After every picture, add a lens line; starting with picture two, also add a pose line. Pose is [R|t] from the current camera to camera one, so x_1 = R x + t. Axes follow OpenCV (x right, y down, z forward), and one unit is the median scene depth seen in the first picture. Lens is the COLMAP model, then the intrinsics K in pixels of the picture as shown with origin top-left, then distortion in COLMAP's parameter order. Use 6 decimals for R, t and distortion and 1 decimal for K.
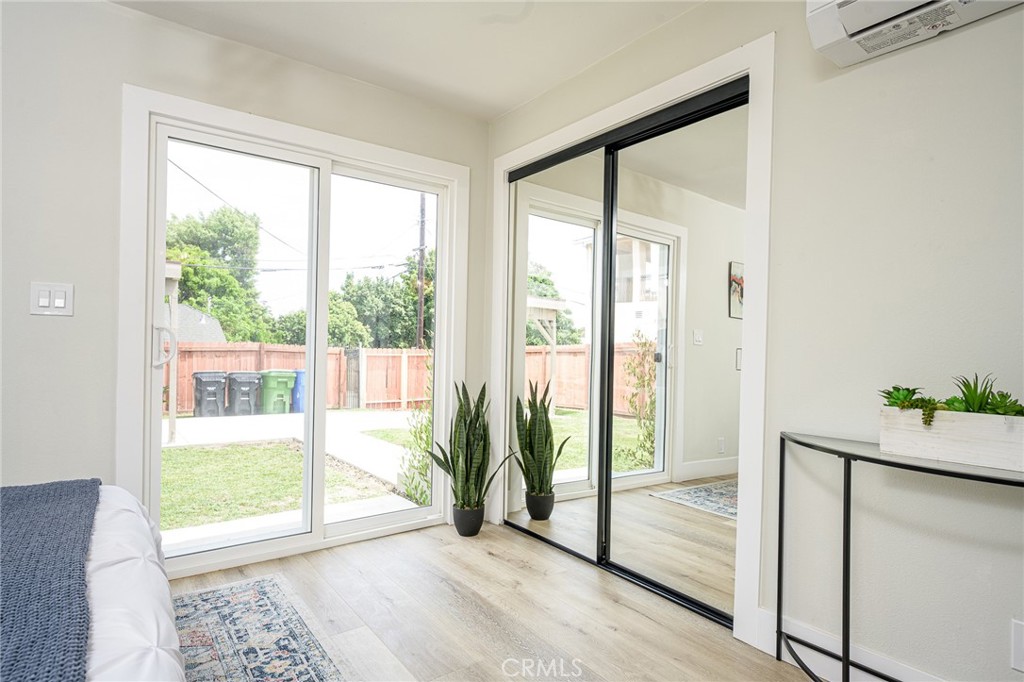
lens RADIAL K [[551.2, 0, 513.3], [0, 551.2, 343.9], [0, 0, 1]] dist [-0.000023, -0.000002]
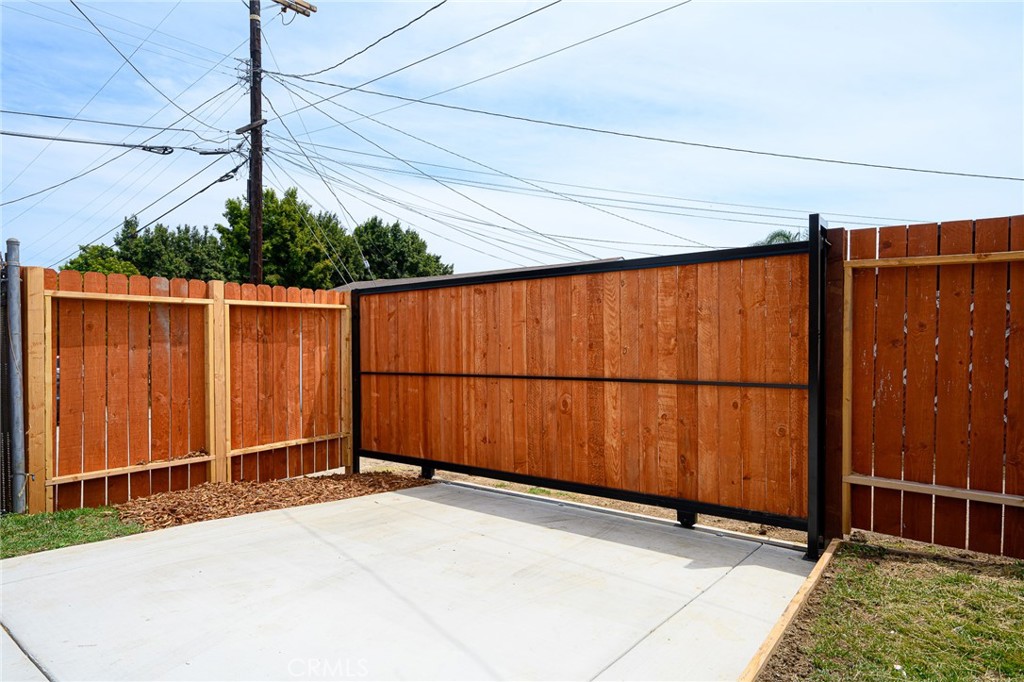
lens RADIAL K [[589.8, 0, 510.3], [0, 589.8, 345.1], [0, 0, 1]] dist [-0.001550, -0.000116]
pose [[0.968455, -0.023779, 0.248053, -0.044076], [0.019634, 0.999623, 0.019171, 0.014265], [-0.248416, -0.013696, 0.968557, 0.232051]]
